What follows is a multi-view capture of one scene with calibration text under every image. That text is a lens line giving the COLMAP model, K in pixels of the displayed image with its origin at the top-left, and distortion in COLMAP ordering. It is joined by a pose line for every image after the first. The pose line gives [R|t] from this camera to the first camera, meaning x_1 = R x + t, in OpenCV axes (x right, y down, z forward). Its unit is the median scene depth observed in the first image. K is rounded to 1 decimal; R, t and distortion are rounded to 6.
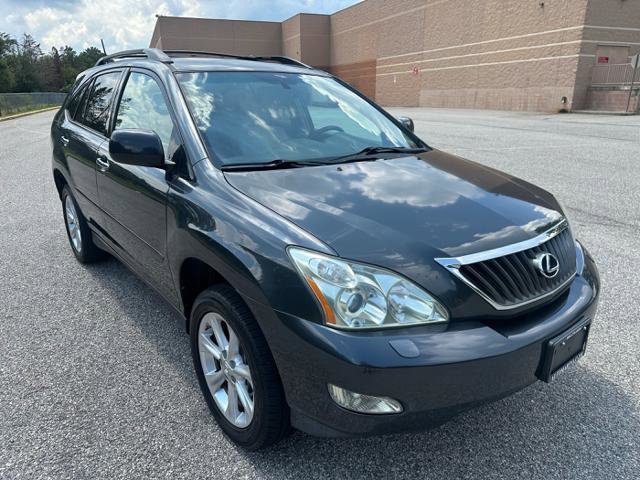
lens RADIAL K [[448.6, 0, 320.0], [0, 448.6, 240.0], [0, 0, 1]] dist [0.017843, -0.018828]
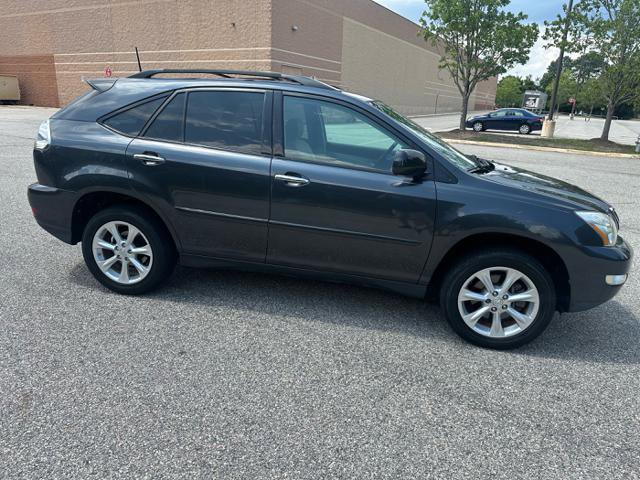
lens RADIAL K [[439.6, 0, 320.0], [0, 439.6, 240.0], [0, 0, 1]] dist [0.014622, -0.006319]
pose [[0.780721, -0.150511, 0.606483, -0.101963], [0.151715, 0.987175, 0.049686, -0.005986], [-0.606183, 0.053222, 0.793543, 0.010585]]
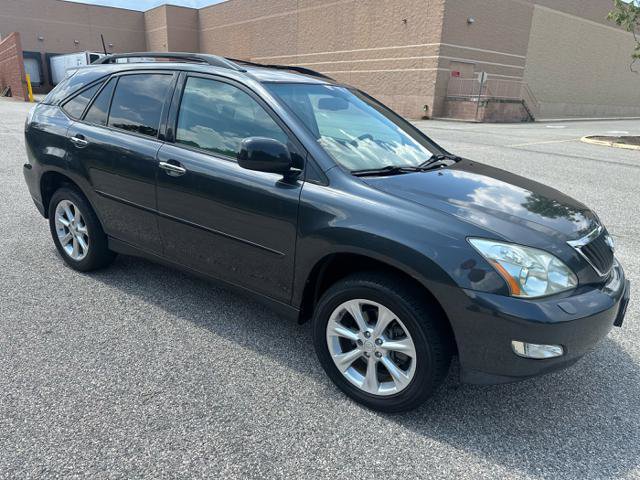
lens RADIAL K [[448.6, 0, 320.0], [0, 448.6, 240.0], [0, 0, 1]] dist [0.017843, -0.018828]
pose [[0.959662, -0.041999, 0.278001, -0.041777], [0.041543, 0.999108, 0.007534, -0.000223], [-0.278069, 0.004319, 0.960551, -0.004948]]
